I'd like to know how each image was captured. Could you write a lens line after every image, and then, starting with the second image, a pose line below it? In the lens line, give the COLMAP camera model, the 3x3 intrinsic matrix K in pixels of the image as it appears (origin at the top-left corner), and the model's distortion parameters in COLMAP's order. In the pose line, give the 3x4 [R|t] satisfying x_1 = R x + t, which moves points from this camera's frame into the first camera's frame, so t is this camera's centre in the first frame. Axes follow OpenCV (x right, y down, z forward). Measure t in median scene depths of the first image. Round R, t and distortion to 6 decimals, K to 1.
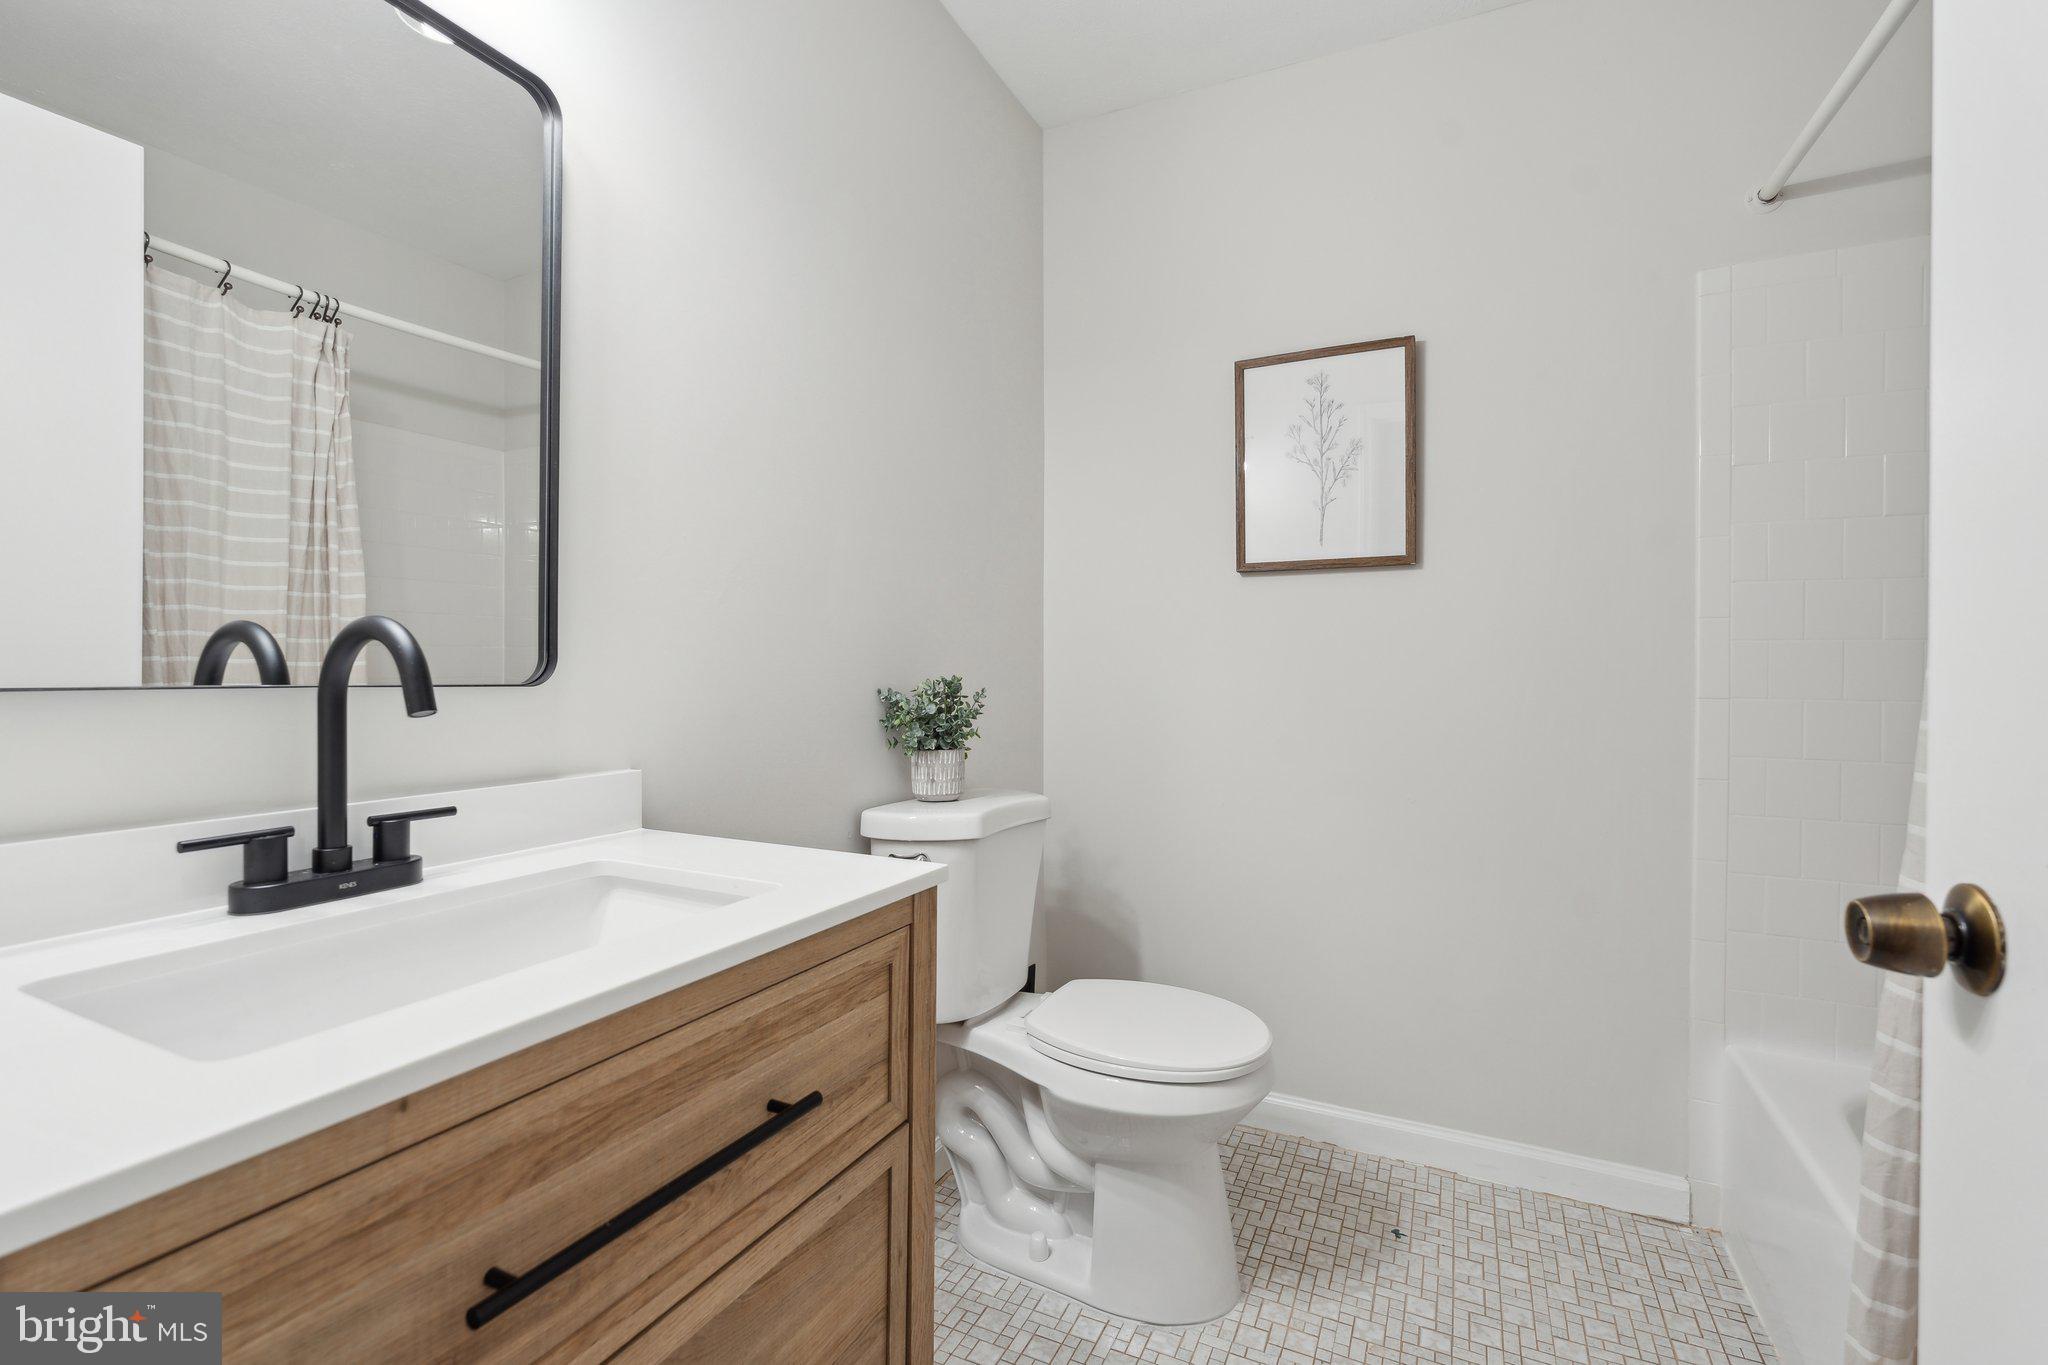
lens RADIAL K [[905.4, 0, 1024.0], [0, 905.4, 682.5], [0, 0, 1]] dist [-0.037460, -0.000077]
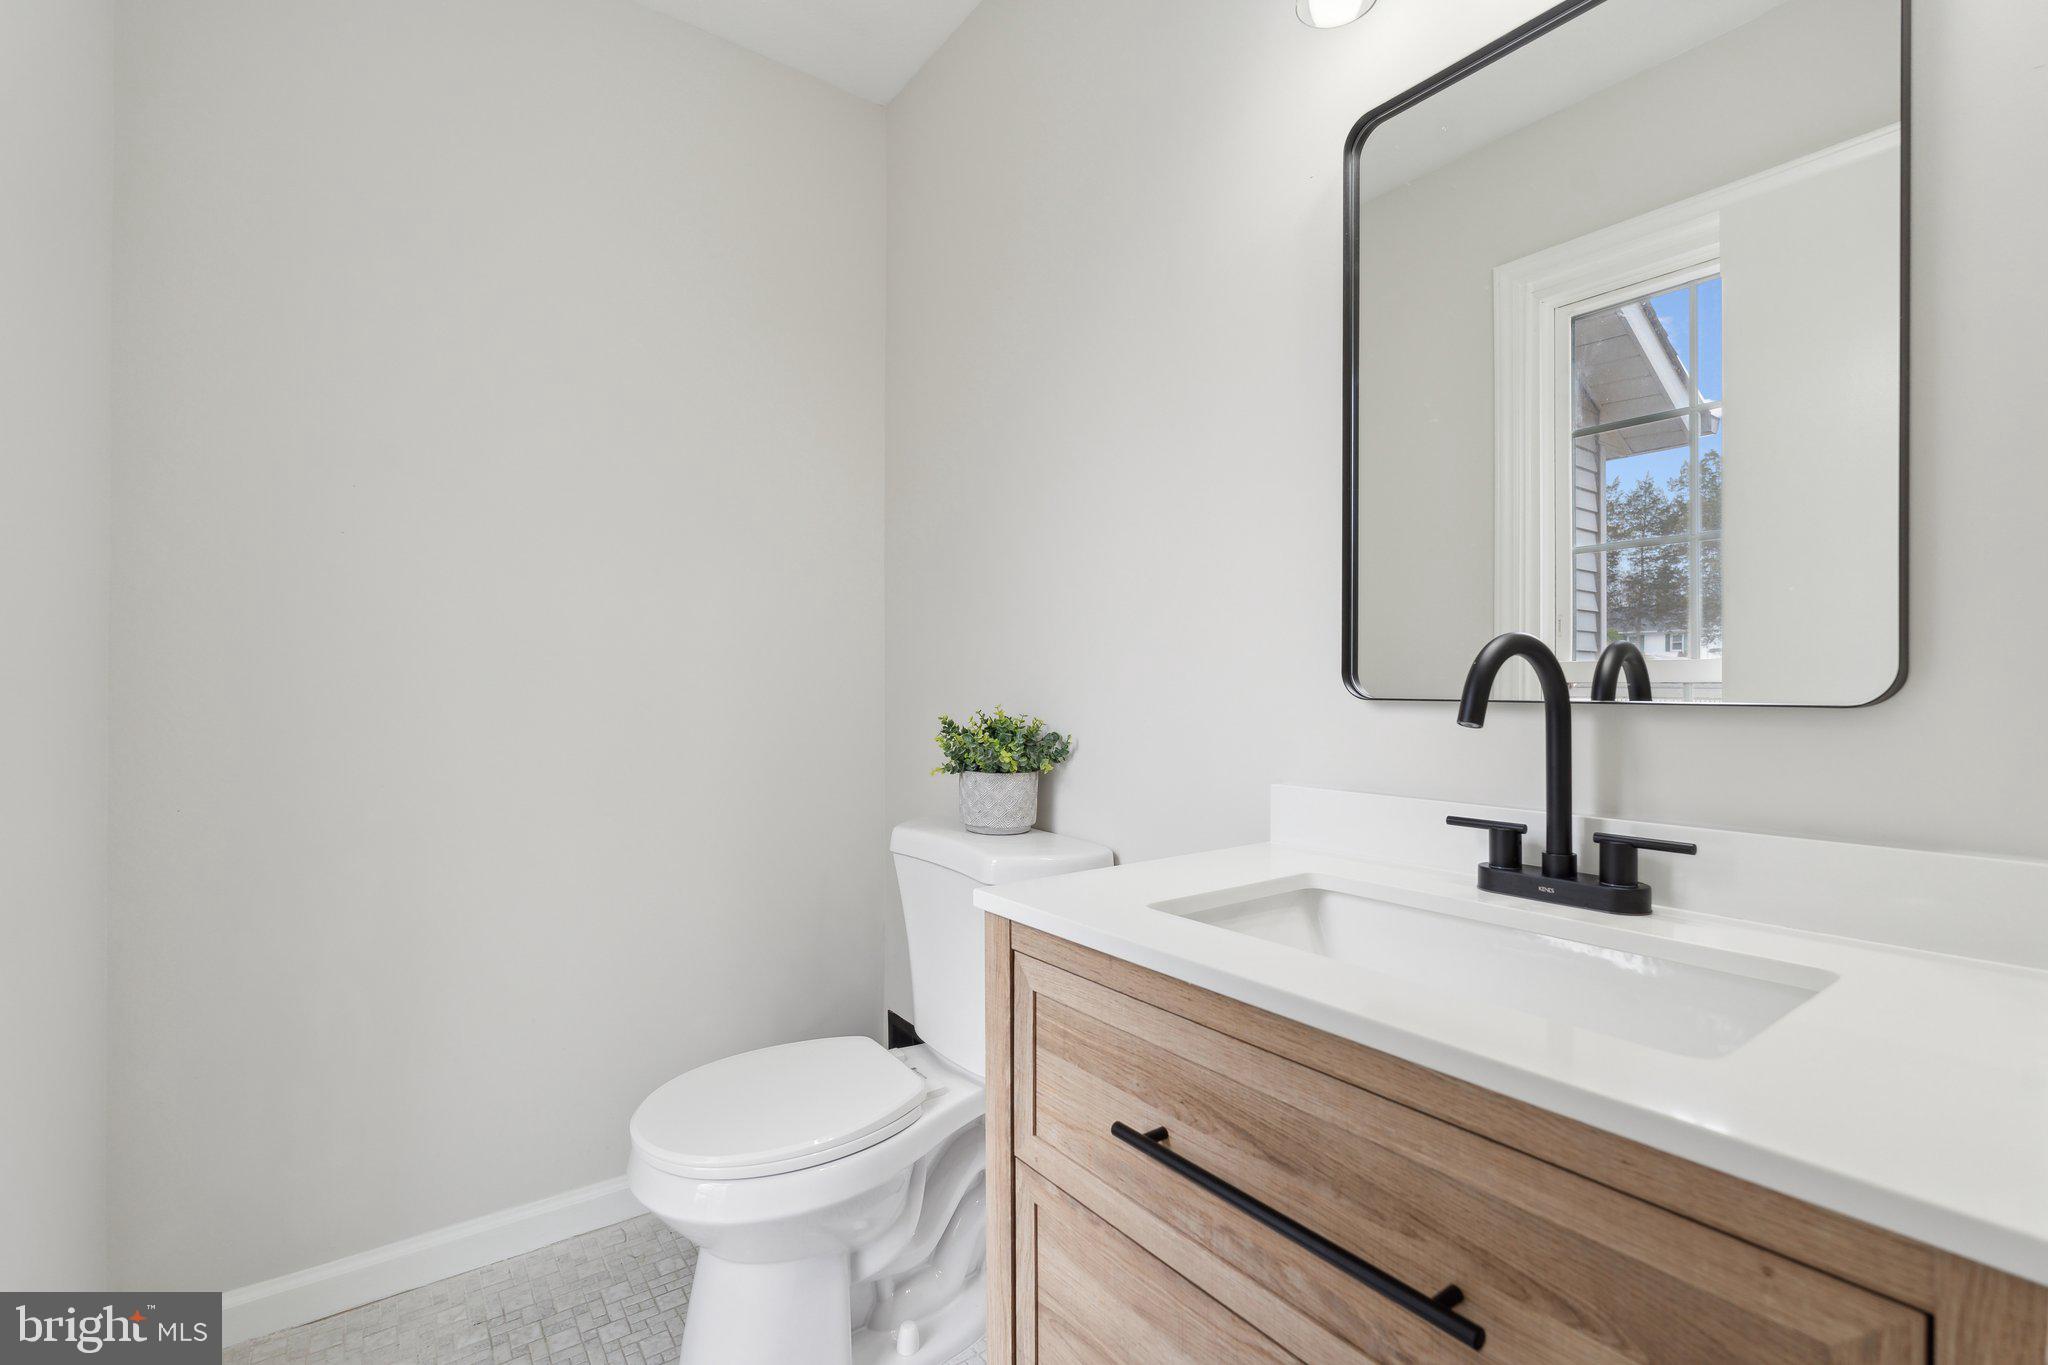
lens RADIAL K [[905.4, 0, 1024.0], [0, 905.4, 682.5], [0, 0, 1]] dist [-0.037460, -0.000077]
pose [[-0.476409, -0.008646, -0.879181, 0.474138], [-0.003130, 0.999962, -0.008137, -0.007739], [0.879218, -0.001125, -0.476418, 0.965439]]
